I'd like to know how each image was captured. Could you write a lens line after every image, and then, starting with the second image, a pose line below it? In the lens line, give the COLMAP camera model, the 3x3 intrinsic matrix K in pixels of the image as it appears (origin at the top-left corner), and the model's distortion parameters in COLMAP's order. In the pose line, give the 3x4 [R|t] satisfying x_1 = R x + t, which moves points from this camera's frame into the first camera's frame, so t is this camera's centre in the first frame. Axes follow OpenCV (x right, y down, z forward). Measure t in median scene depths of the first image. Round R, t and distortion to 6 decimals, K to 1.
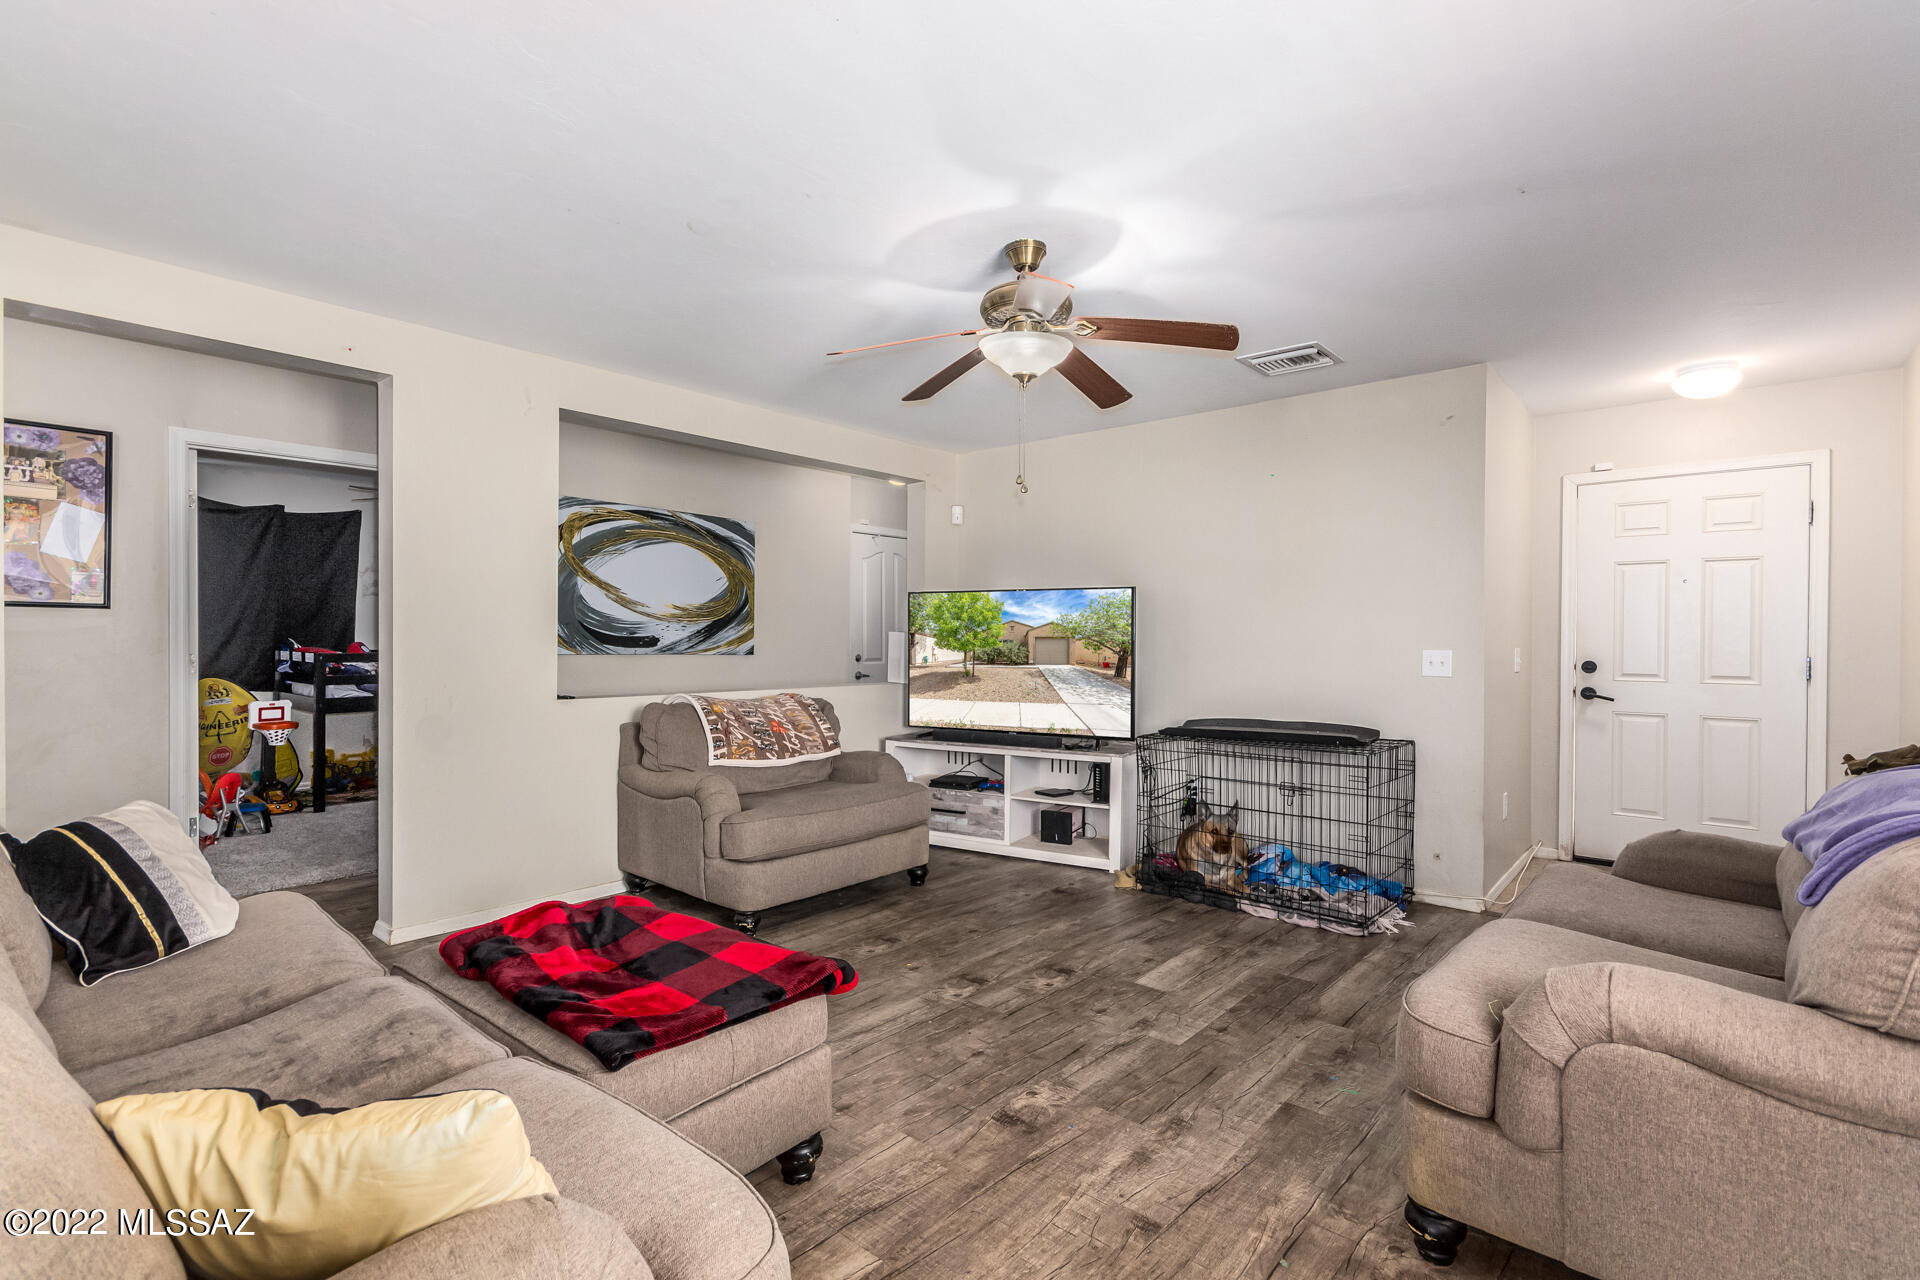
lens RADIAL K [[902.0, 0, 1003.7], [0, 902.0, 655.3], [0, 0, 1]] dist [0.001251, 0.000542]
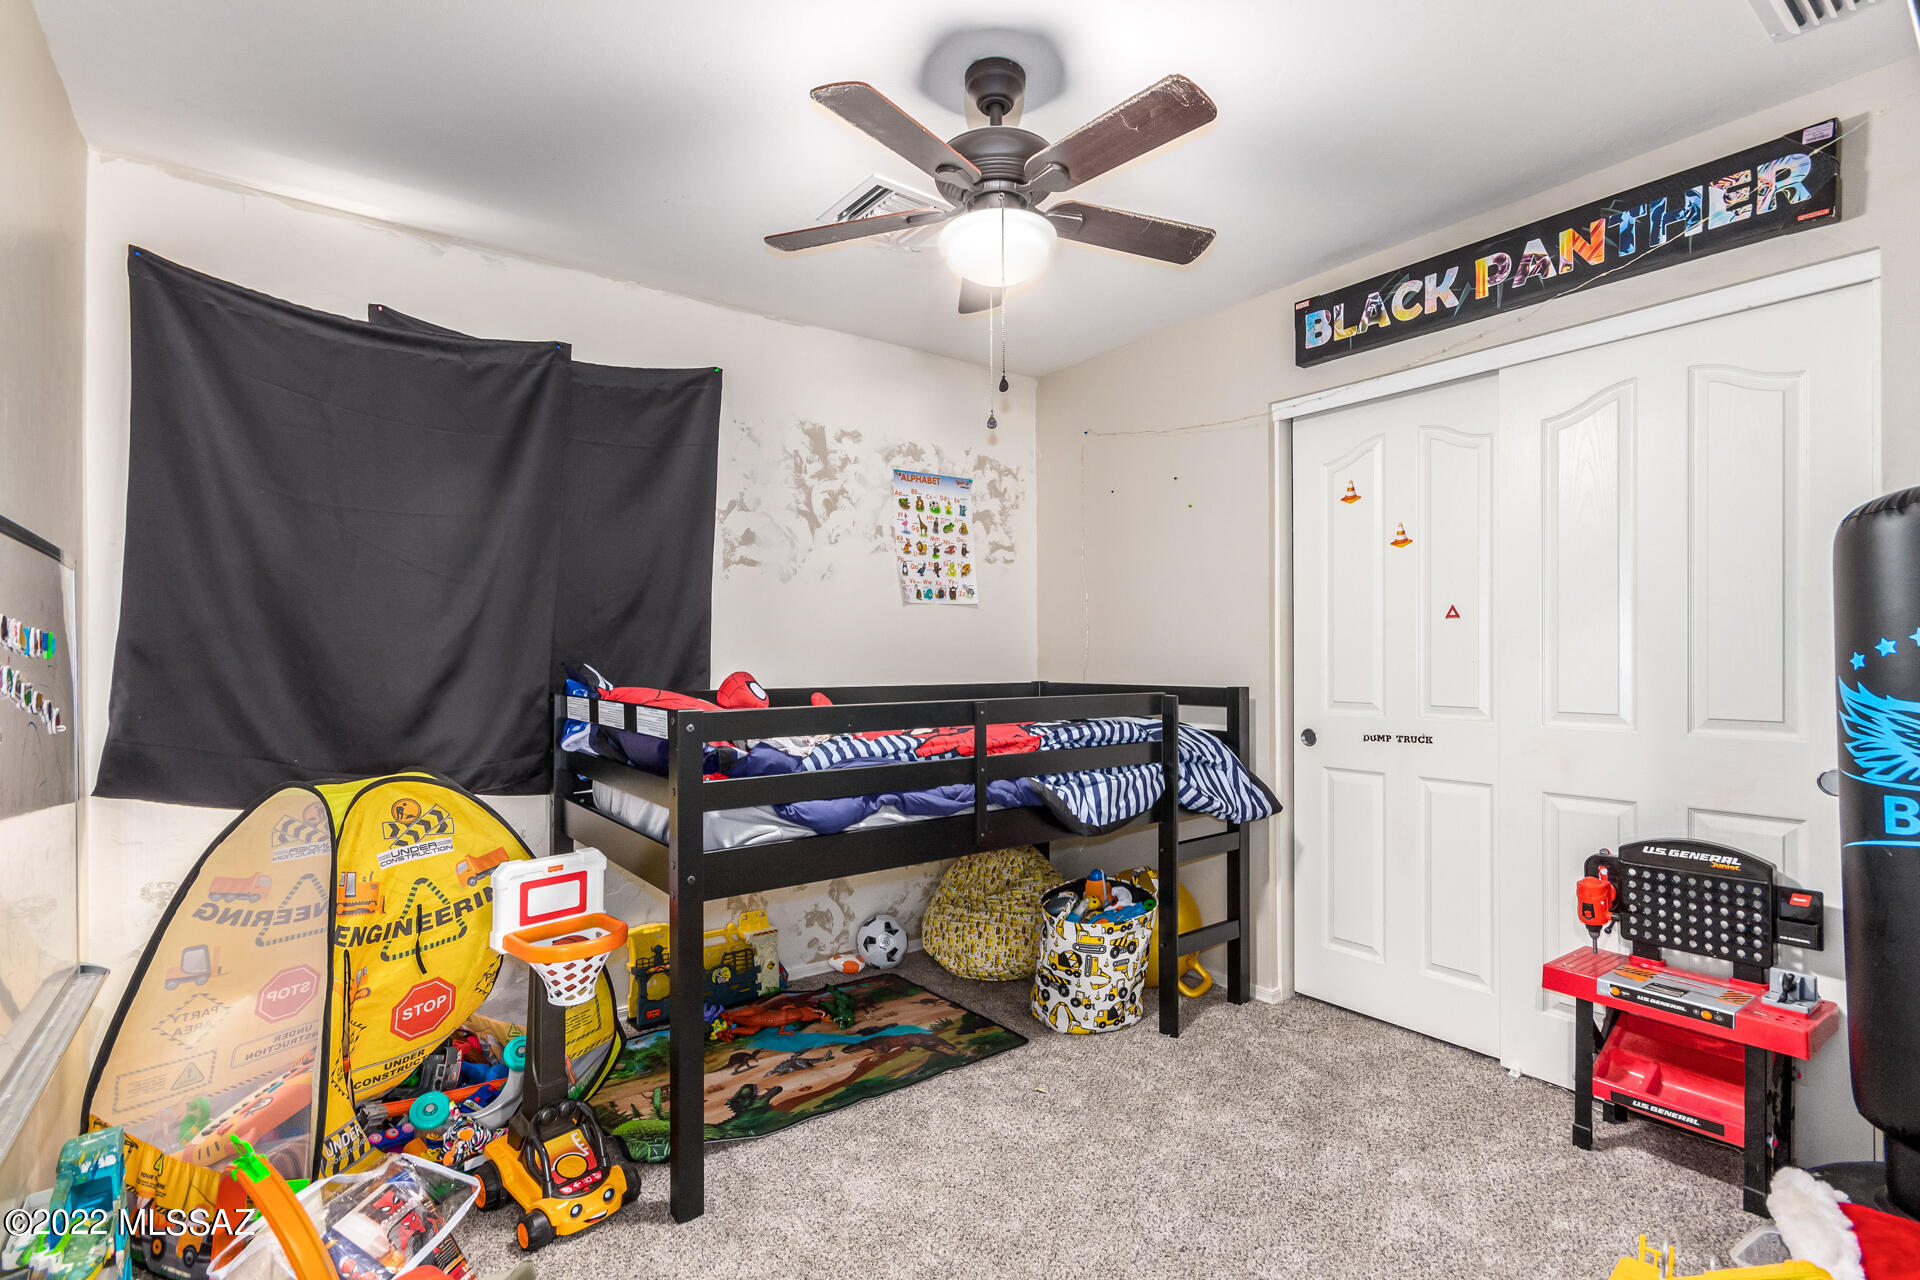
lens RADIAL K [[902.0, 0, 959.3], [0, 902.0, 655.5], [0, 0, 1]] dist [0.001251, 0.000542]
pose [[0.972188, -0.017062, -0.233579, -0.582493], [0.012445, 0.999697, -0.021227, -0.012808], [0.233870, 0.017730, 0.972106, 0.706025]]
